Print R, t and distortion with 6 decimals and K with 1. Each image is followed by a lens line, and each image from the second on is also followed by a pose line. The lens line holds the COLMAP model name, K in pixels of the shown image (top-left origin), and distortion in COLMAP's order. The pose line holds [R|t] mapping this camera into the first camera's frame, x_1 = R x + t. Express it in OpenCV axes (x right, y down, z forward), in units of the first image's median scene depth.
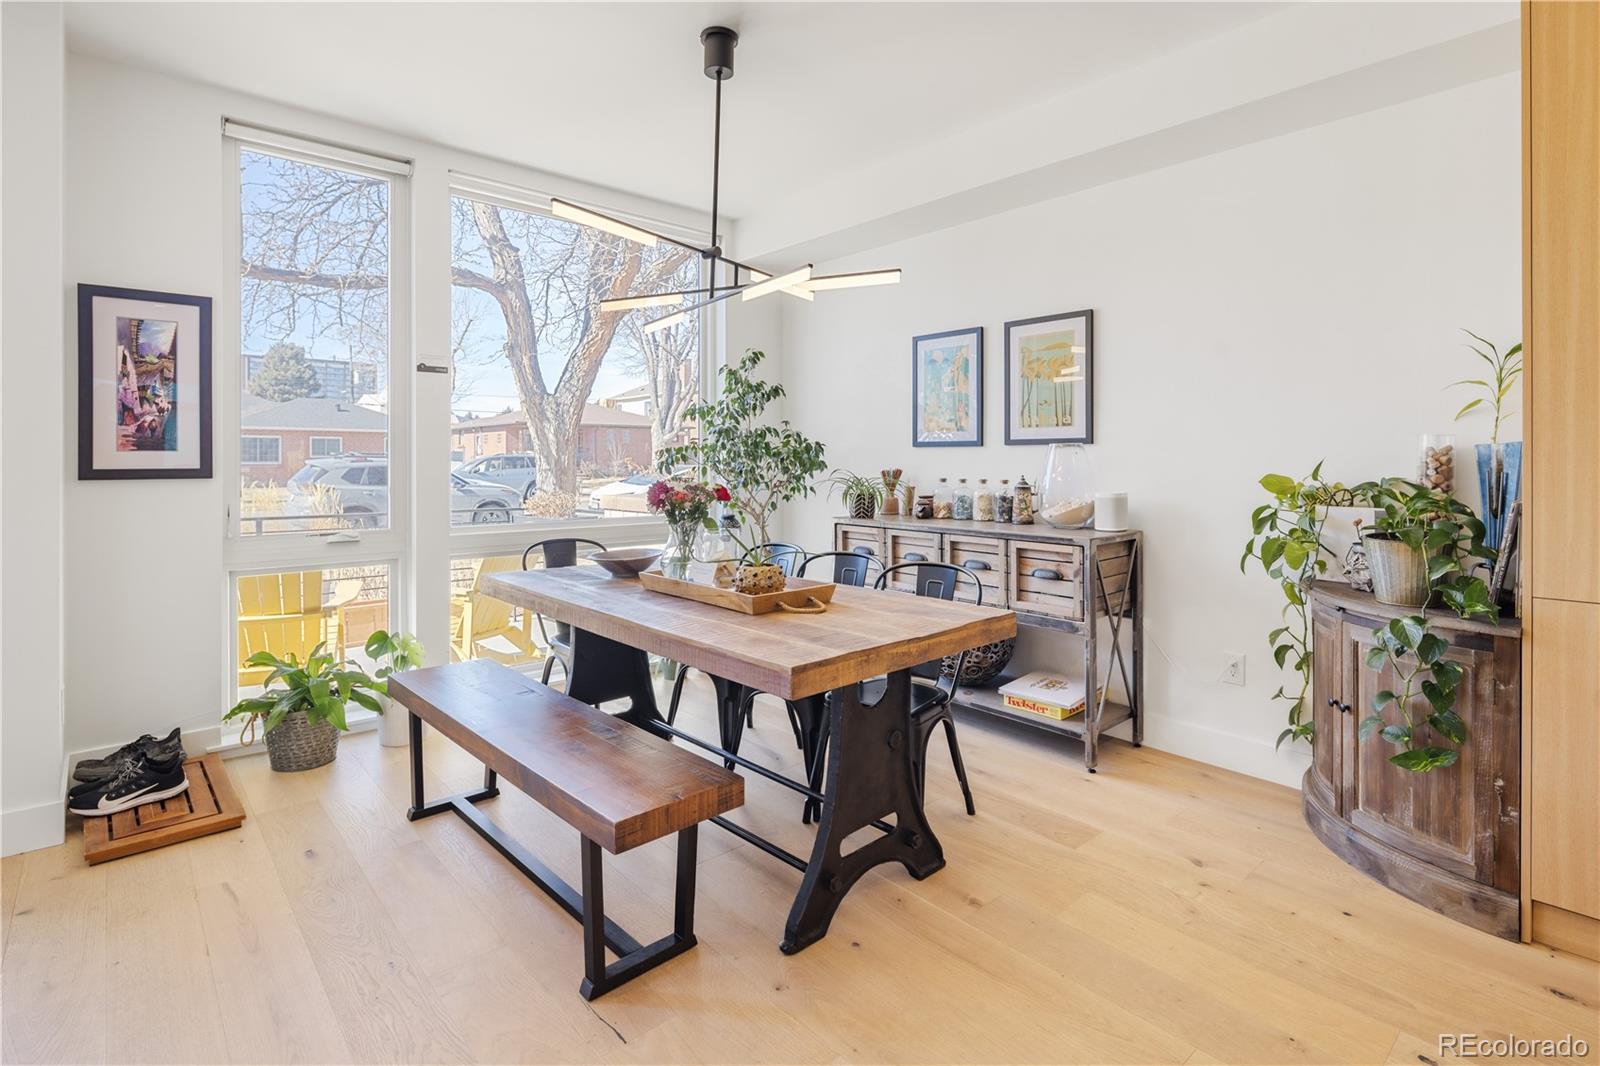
lens RADIAL K [[779.6, 0, 813.9], [0, 779.6, 466.5], [0, 0, 1]] dist [0.002447, -0.003150]
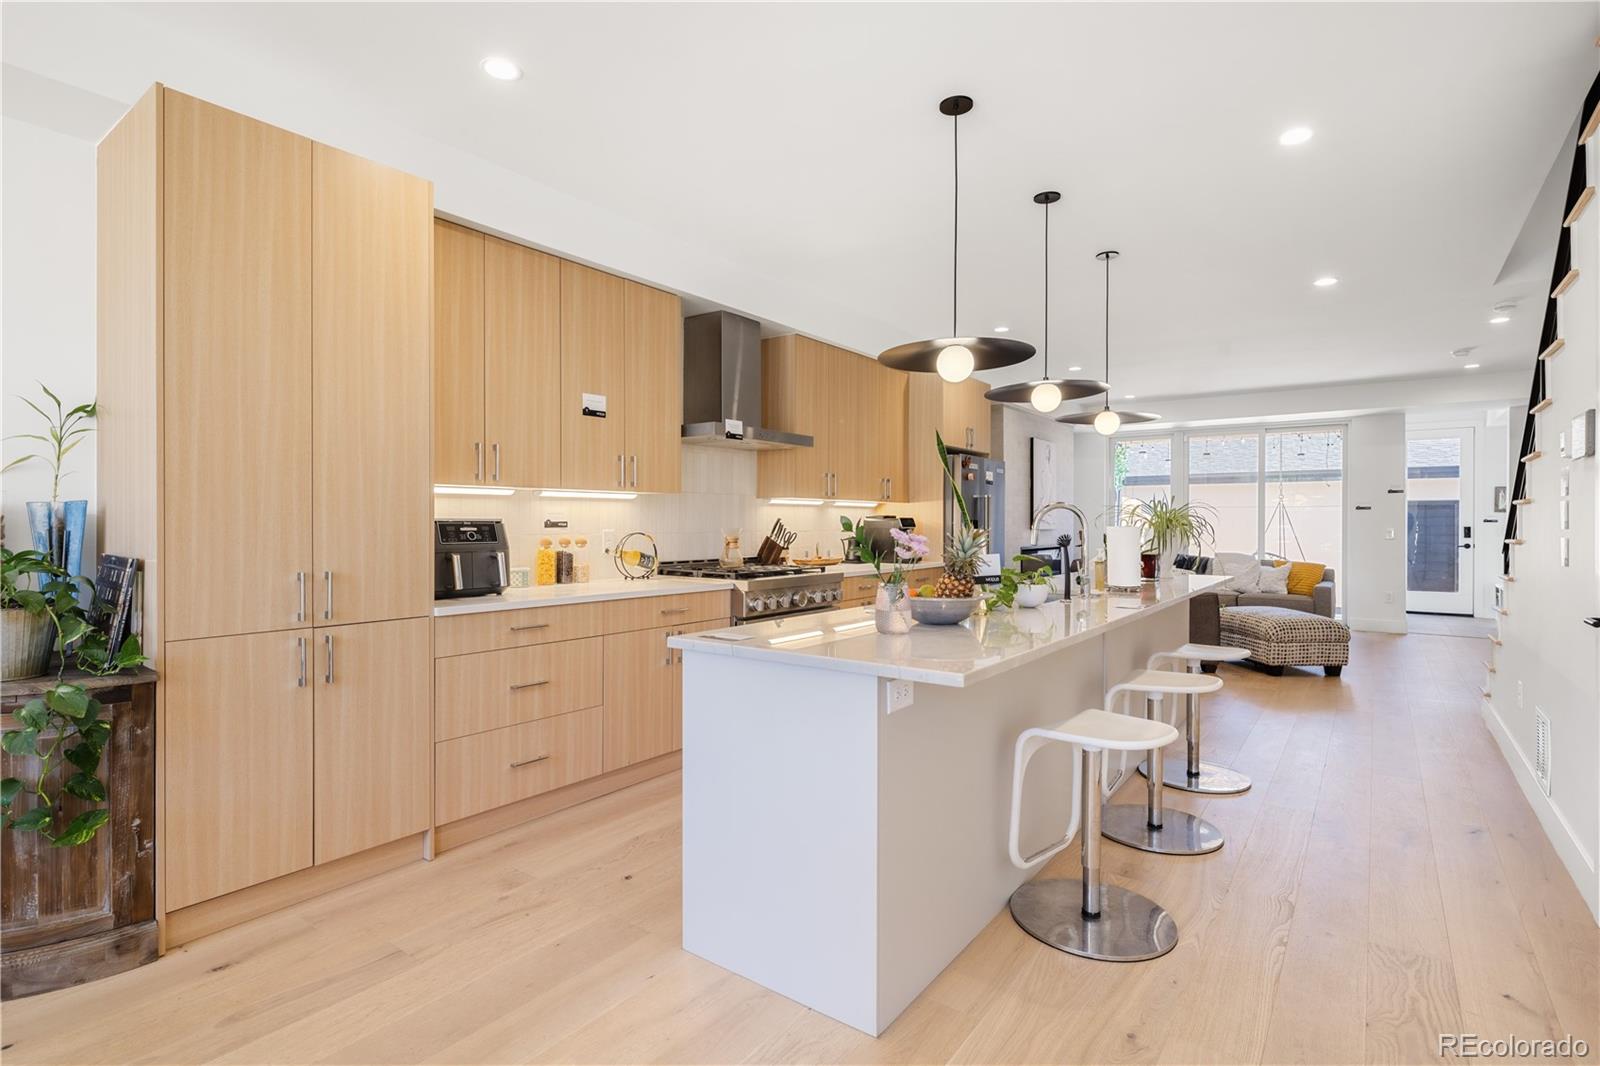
lens RADIAL K [[779.6, 0, 789.0], [0, 779.6, 521.0], [0, 0, 1]] dist [0.002447, -0.003150]
pose [[-0.188854, 0.000610, 0.982005, -0.178950], [0.004100, 0.999992, 0.000168, -0.000909], [-0.981997, 0.004057, -0.188855, 0.175017]]
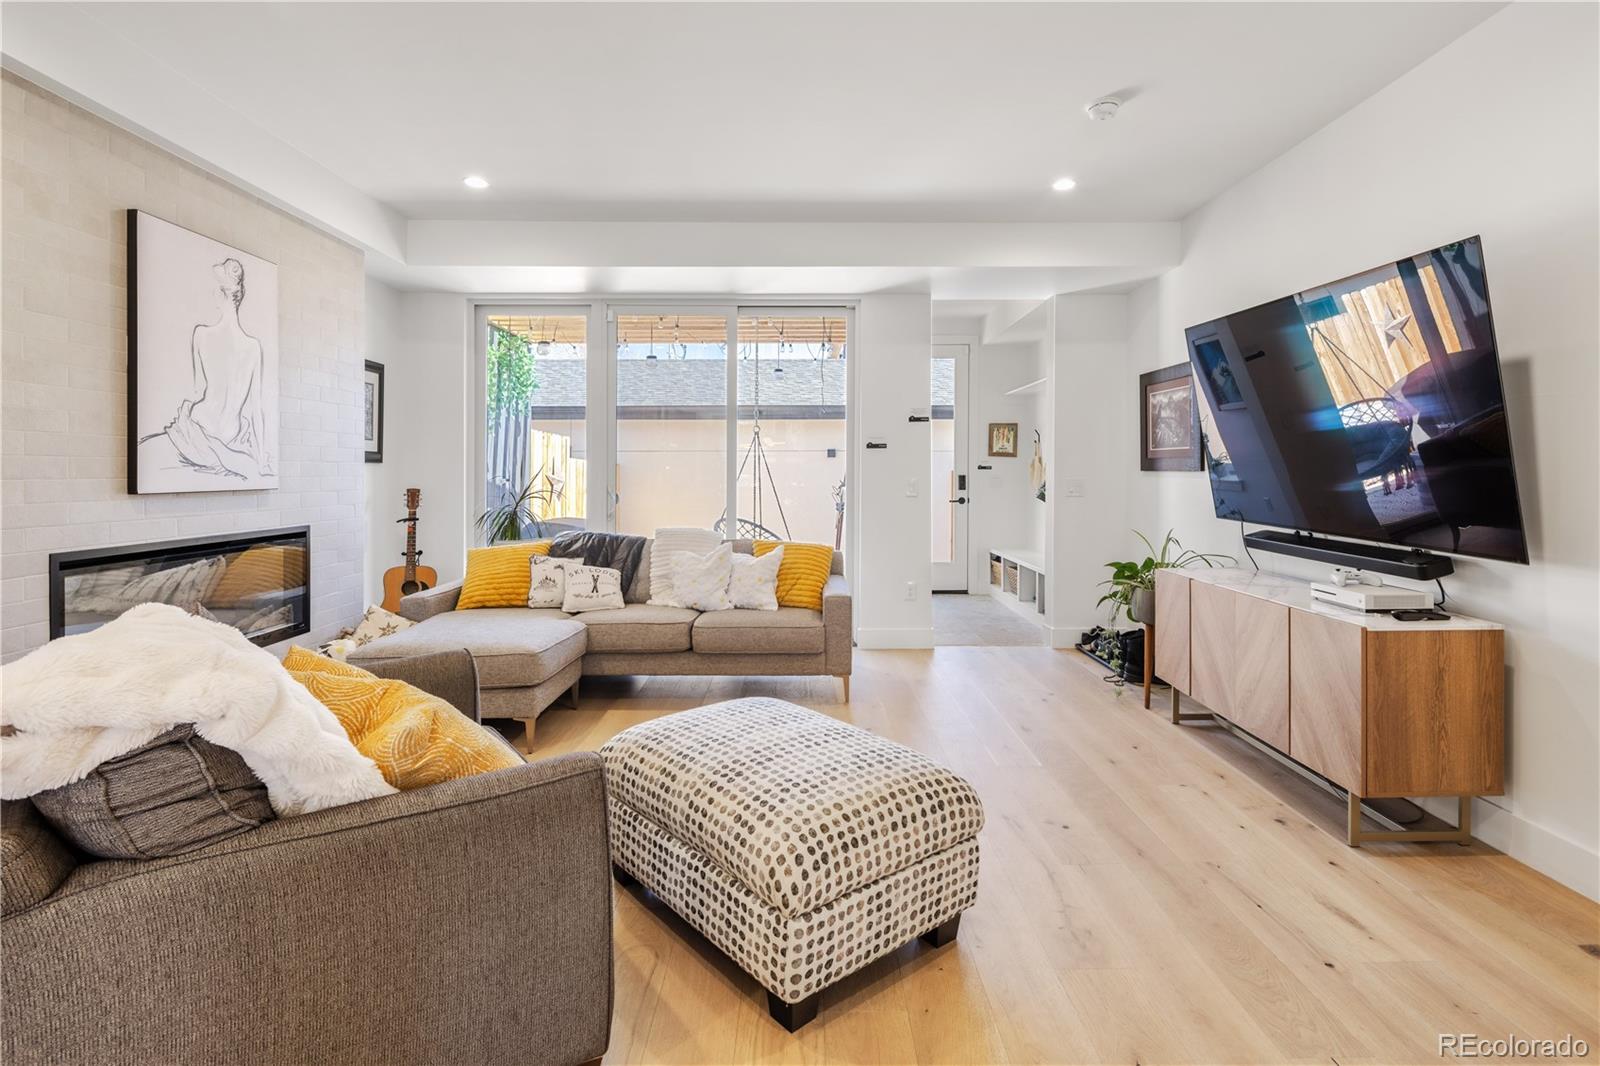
lens RADIAL K [[779.6, 0, 818.5], [0, 779.6, 476.3], [0, 0, 1]] dist [0.002447, -0.003150]
pose [[-0.750046, -0.002717, 0.661380, 1.312030], [0.005434, 0.999932, 0.010270, 0.010598], [-0.661363, 0.011297, -0.749980, -1.161358]]
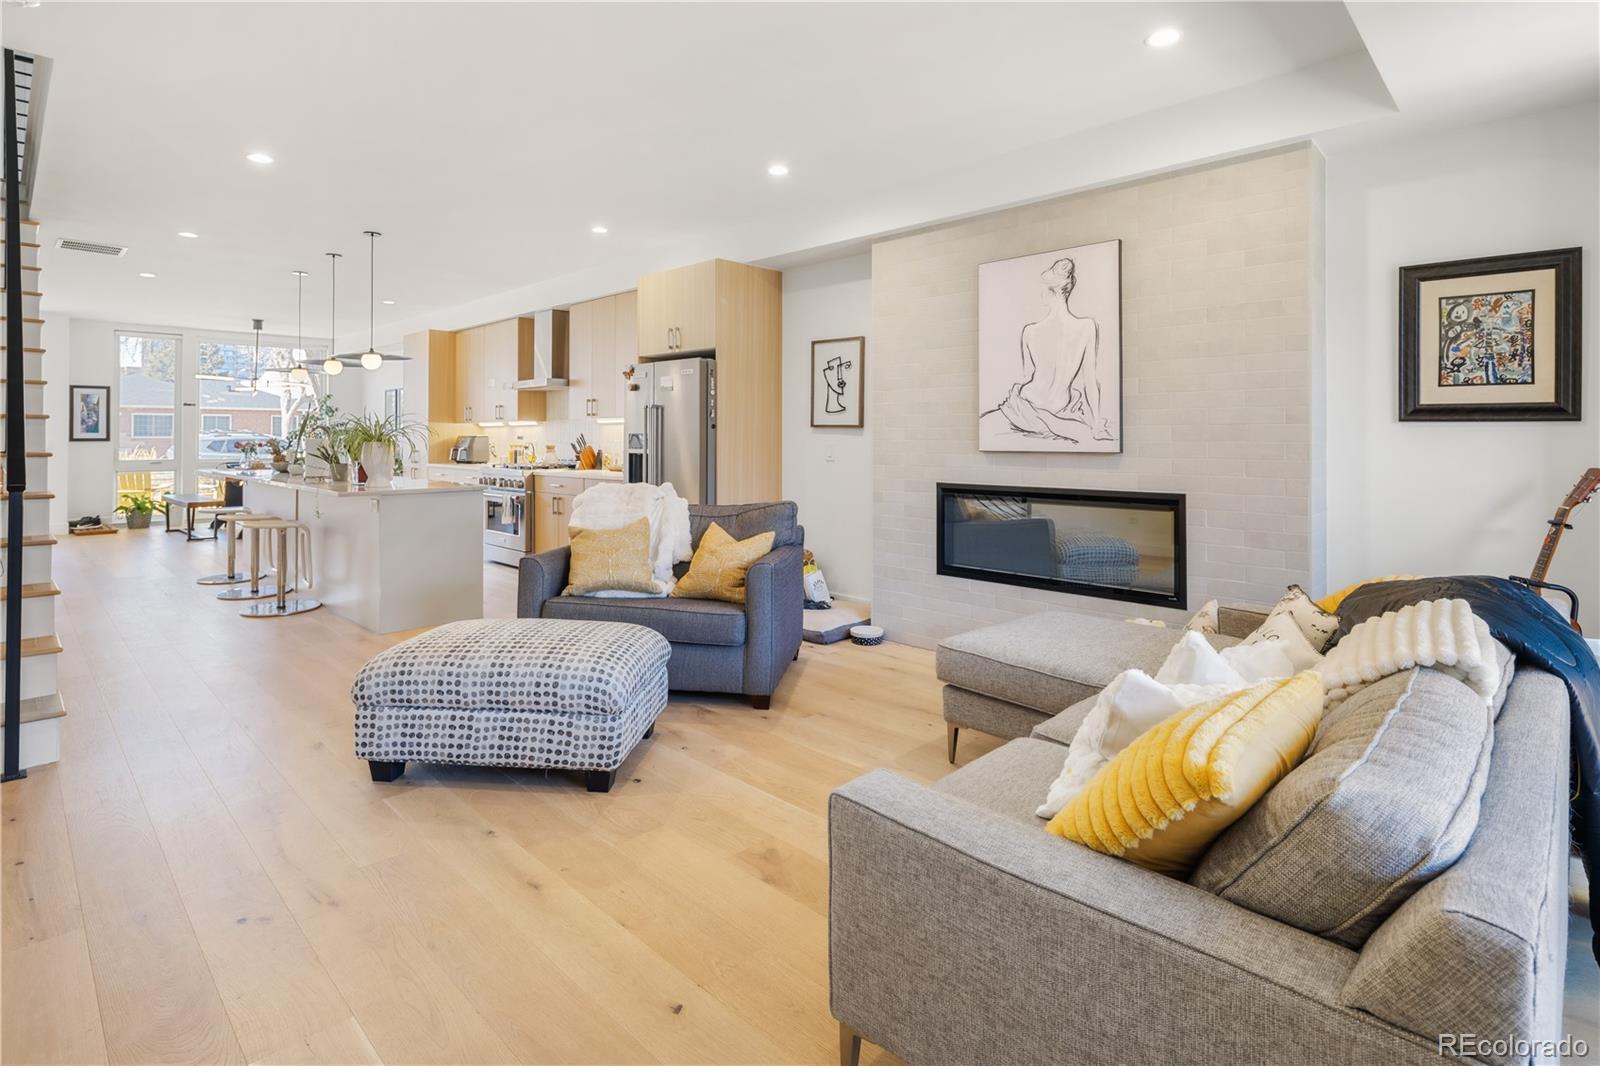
lens RADIAL K [[779.6, 0, 803.4], [0, 779.6, 433.4], [0, 0, 1]] dist [0.002447, -0.003150]
pose [[0.997655, -0.001020, 0.068429, 2.178798], [0.001592, 0.999964, -0.008317, 0.016495], [-0.068418, 0.008406, 0.997621, -2.814005]]
